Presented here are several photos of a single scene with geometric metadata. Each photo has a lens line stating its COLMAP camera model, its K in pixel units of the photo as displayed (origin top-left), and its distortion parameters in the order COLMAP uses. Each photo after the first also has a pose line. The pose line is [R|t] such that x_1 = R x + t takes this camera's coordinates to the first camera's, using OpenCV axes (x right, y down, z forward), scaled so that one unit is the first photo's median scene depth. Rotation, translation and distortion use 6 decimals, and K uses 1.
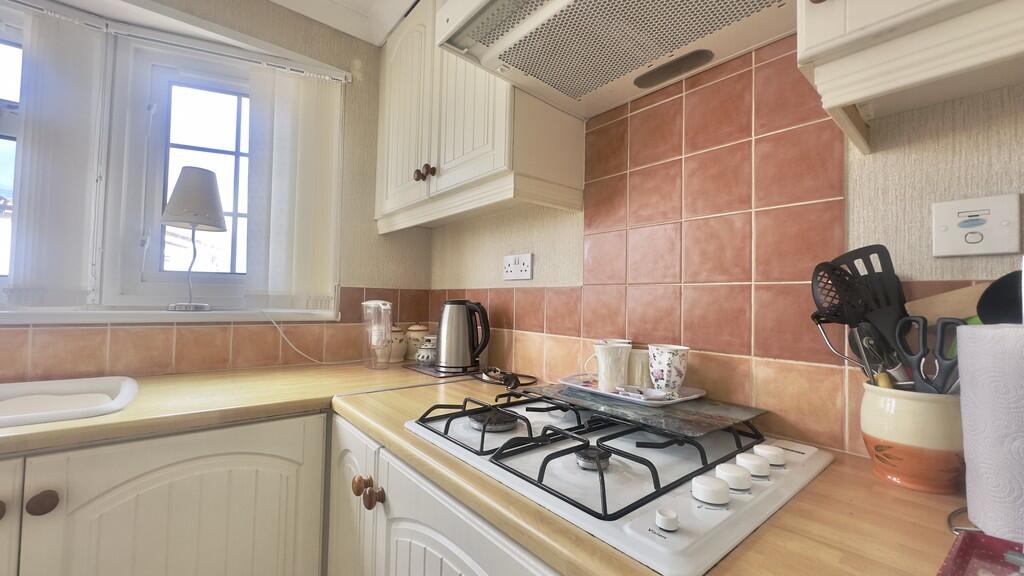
lens RADIAL K [[409.1, 0, 511.8], [0, 409.1, 289.5], [0, 0, 1]] dist [-0.003975, 0.000975]
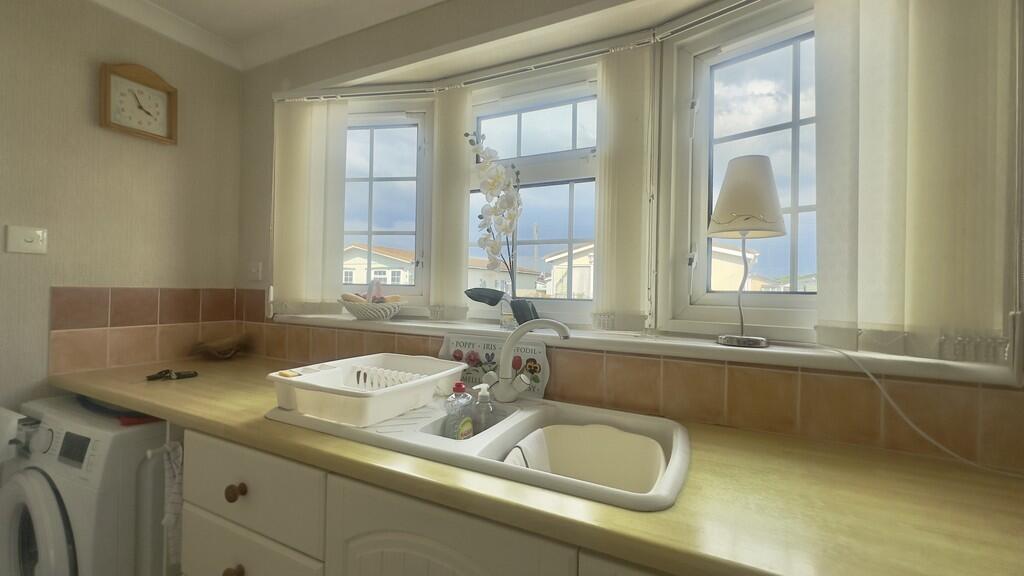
lens RADIAL K [[409.1, 0, 508.3], [0, 409.1, 285.8], [0, 0, 1]] dist [-0.003975, 0.000975]
pose [[0.404145, -0.018864, -0.914500, -0.269370], [0.014888, 0.999791, -0.014044, -0.056163], [0.914574, -0.007940, 0.404341, 0.296187]]
